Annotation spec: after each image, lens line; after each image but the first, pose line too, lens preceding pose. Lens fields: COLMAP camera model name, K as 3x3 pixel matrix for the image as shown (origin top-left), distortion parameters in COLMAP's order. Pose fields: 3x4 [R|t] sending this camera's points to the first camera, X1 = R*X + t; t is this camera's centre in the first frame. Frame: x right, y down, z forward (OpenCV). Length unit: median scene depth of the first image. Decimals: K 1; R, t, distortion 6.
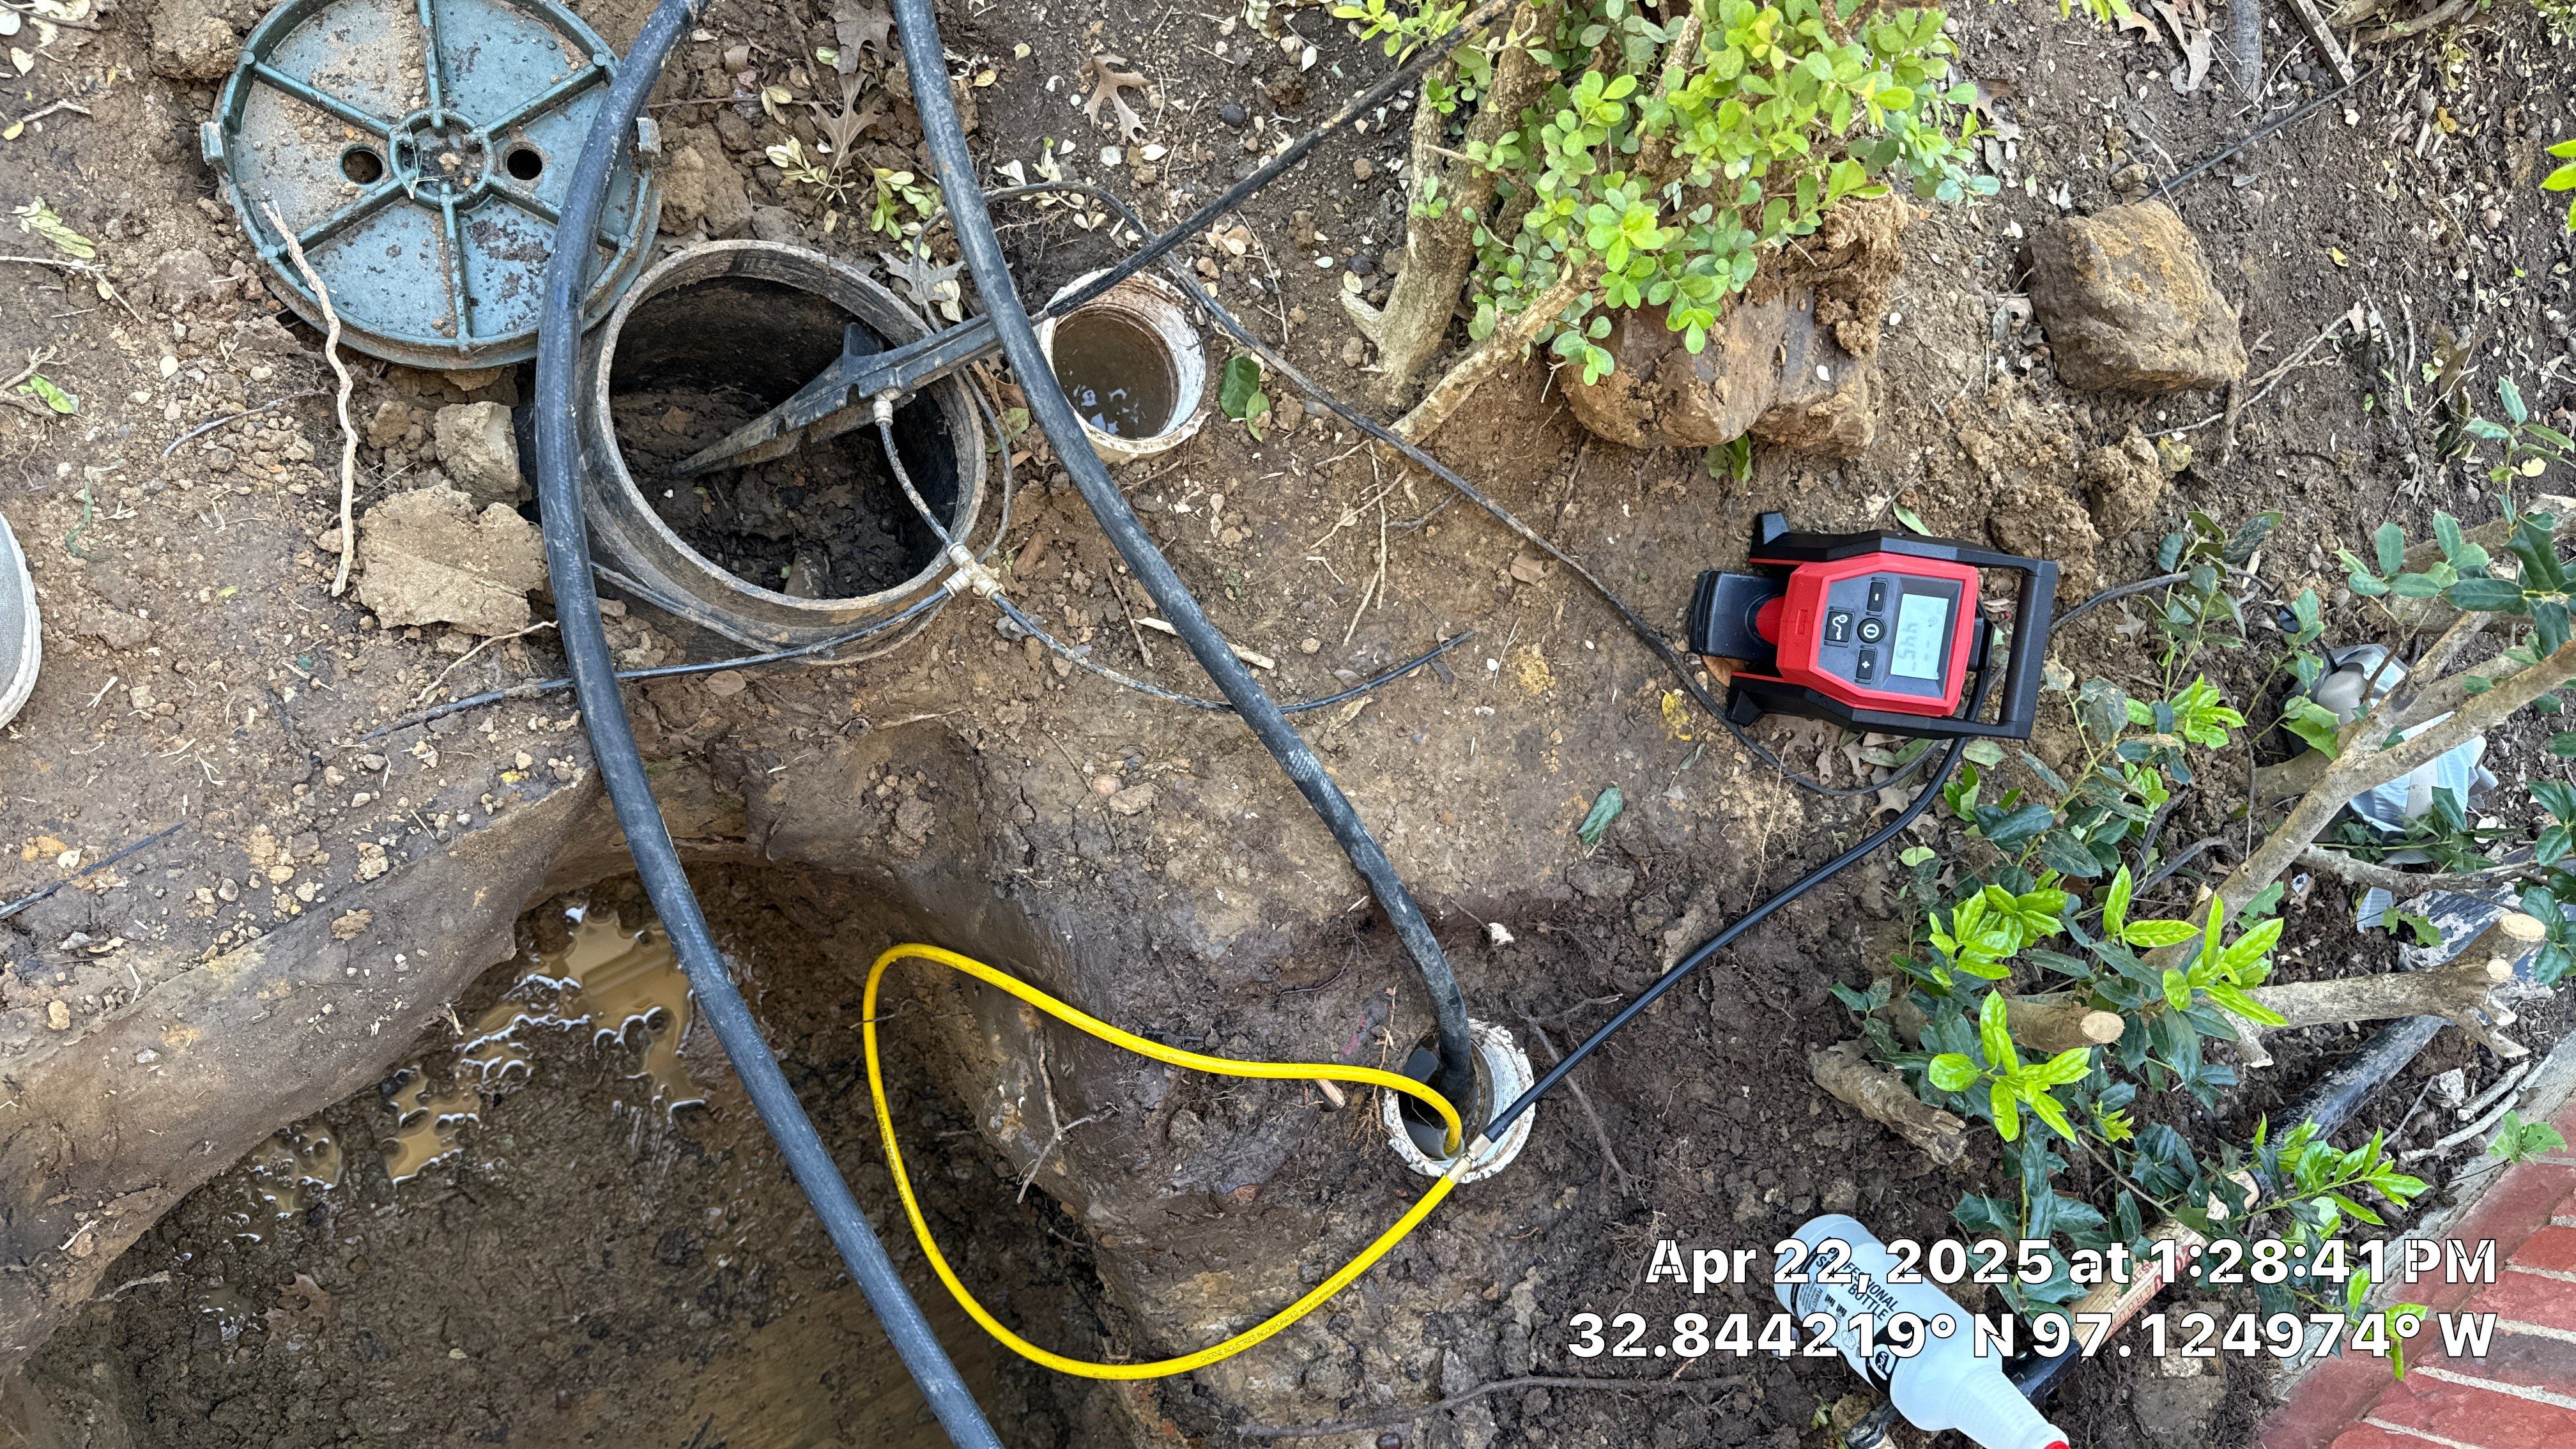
lens RADIAL K [[1780.7, 0, 1288.0], [0, 1780.7, 724.5], [0, 0, 1]] dist [0.147911, 0.000076]
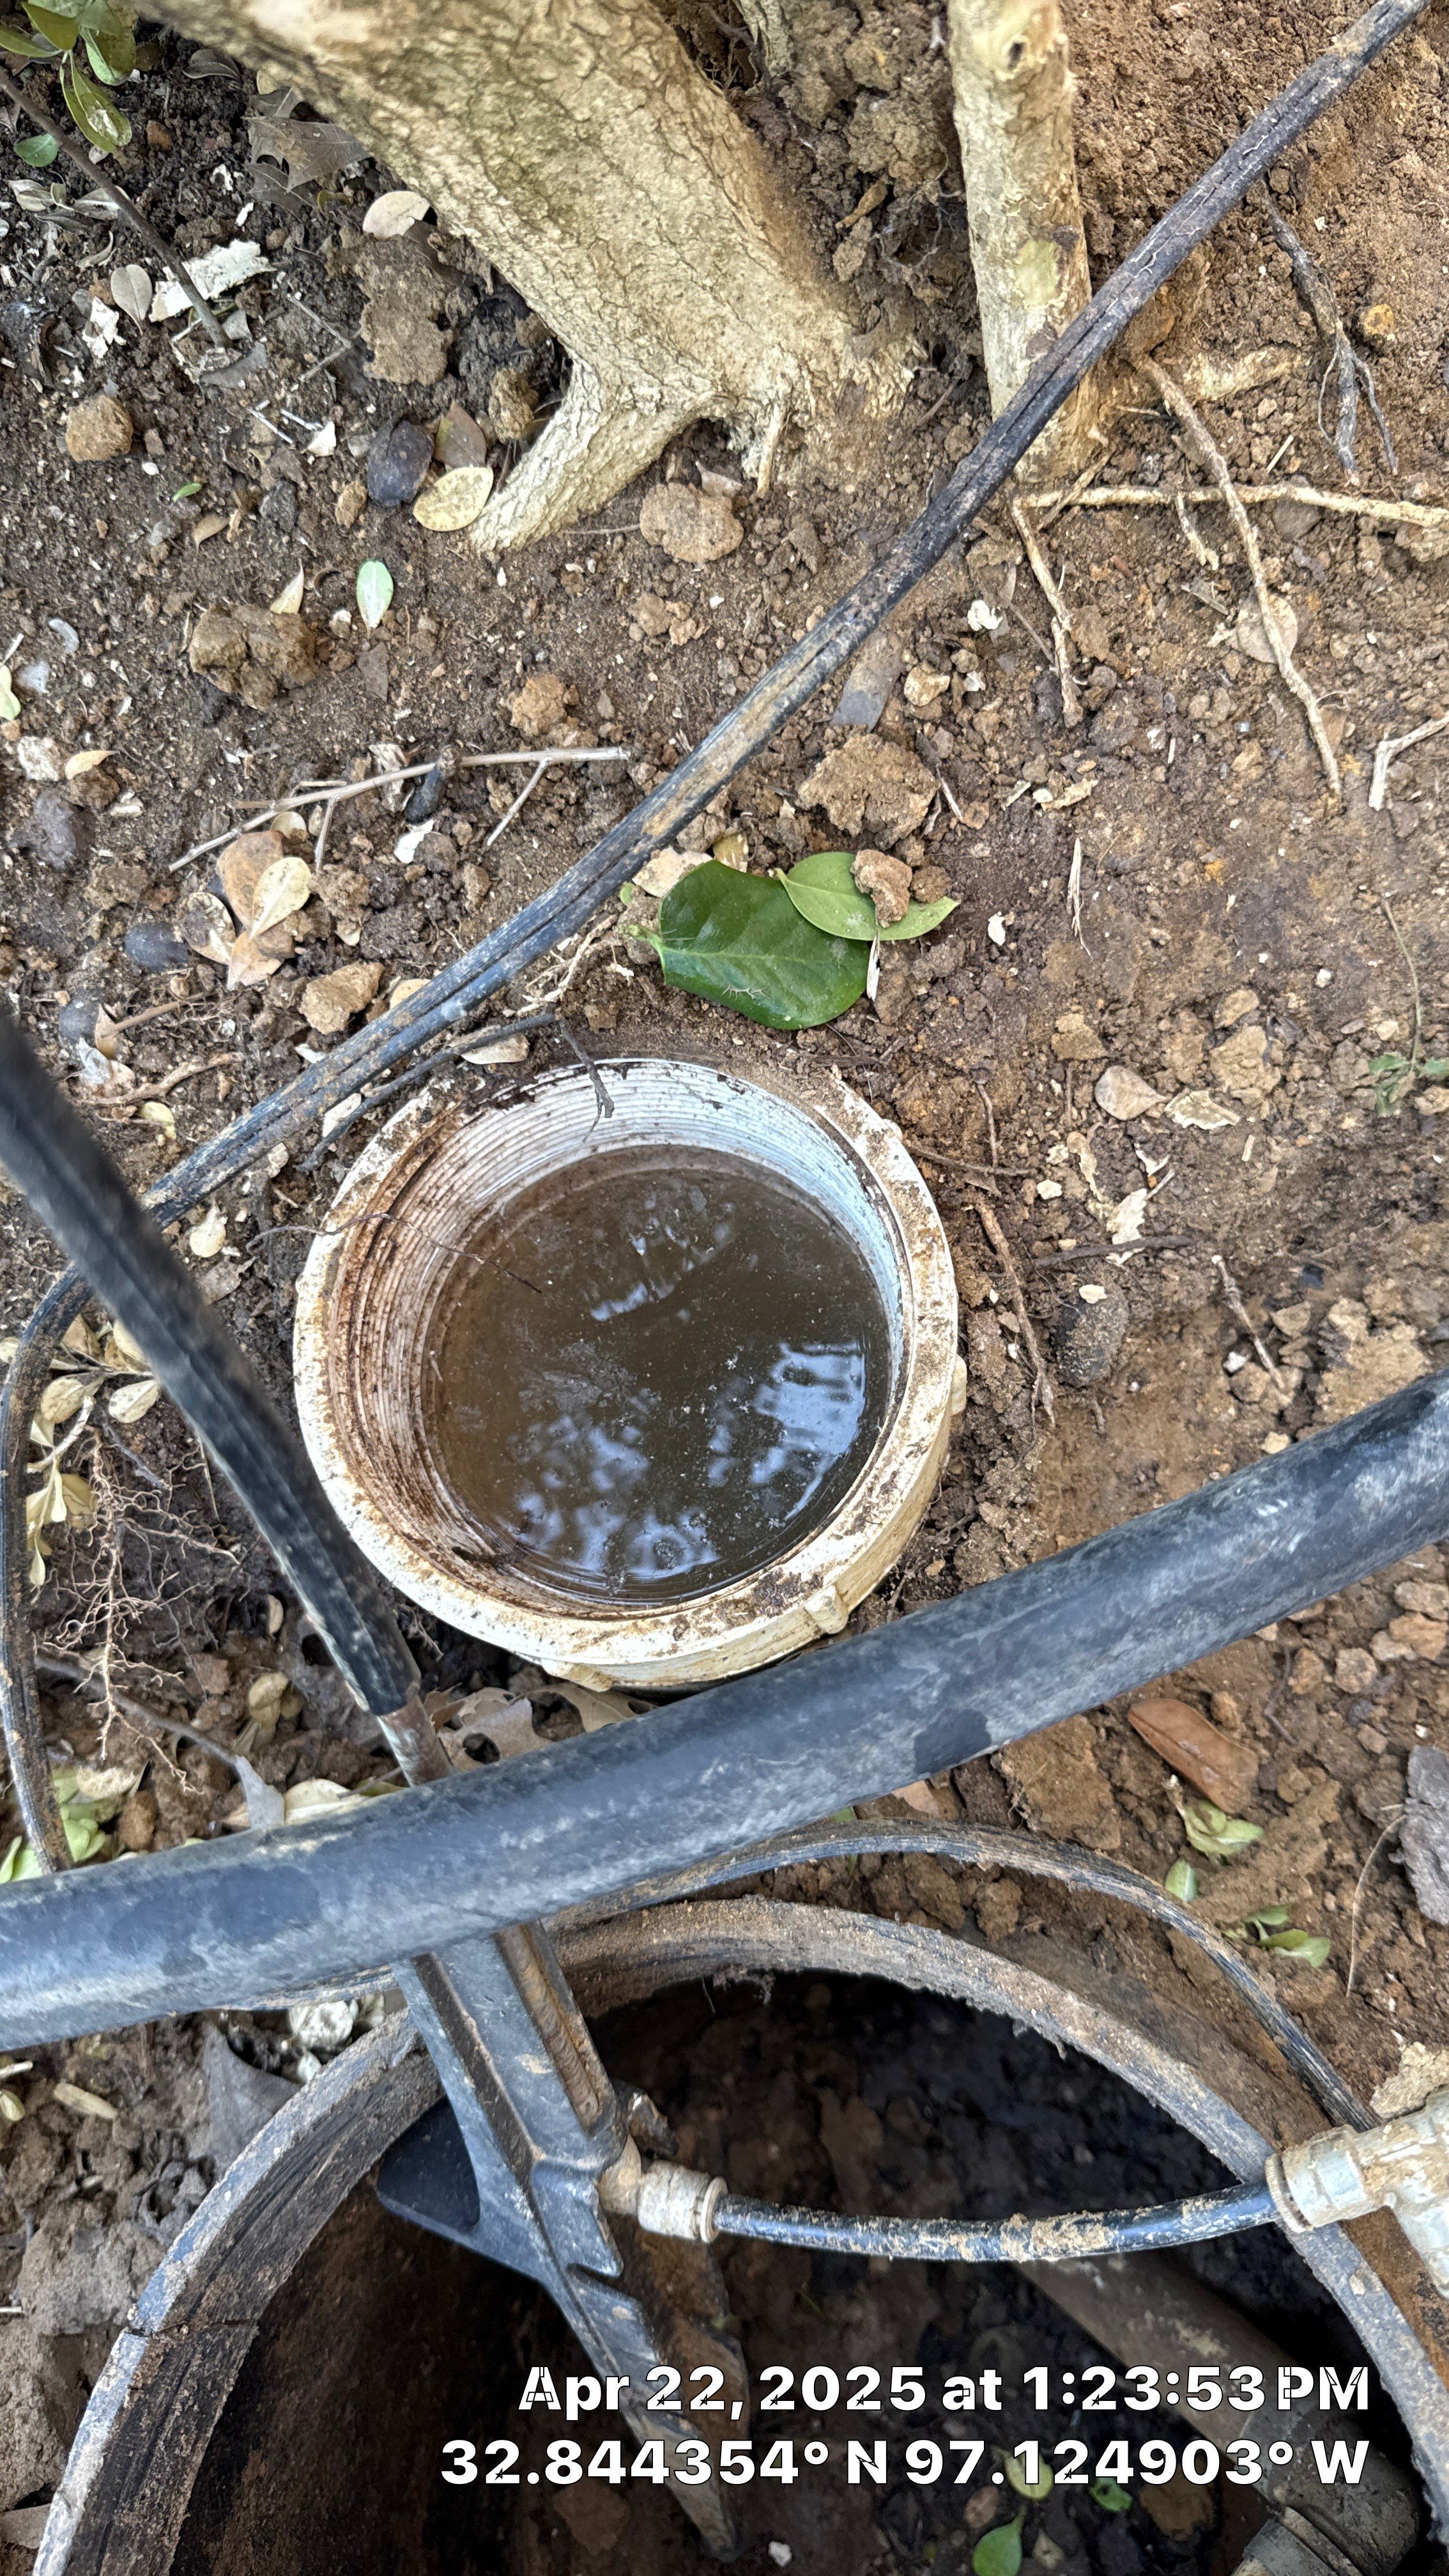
lens RADIAL K [[1752.9, 0, 724.5], [0, 1752.9, 1288.0], [0, 0, 1]] dist [-0.025102, 0.040424]
pose [[0.154813, -0.978379, -0.137143, -0.042064], [0.983415, 0.165888, -0.073323, -0.163482], [0.094488, -0.123517, 0.987834, 0.717619]]
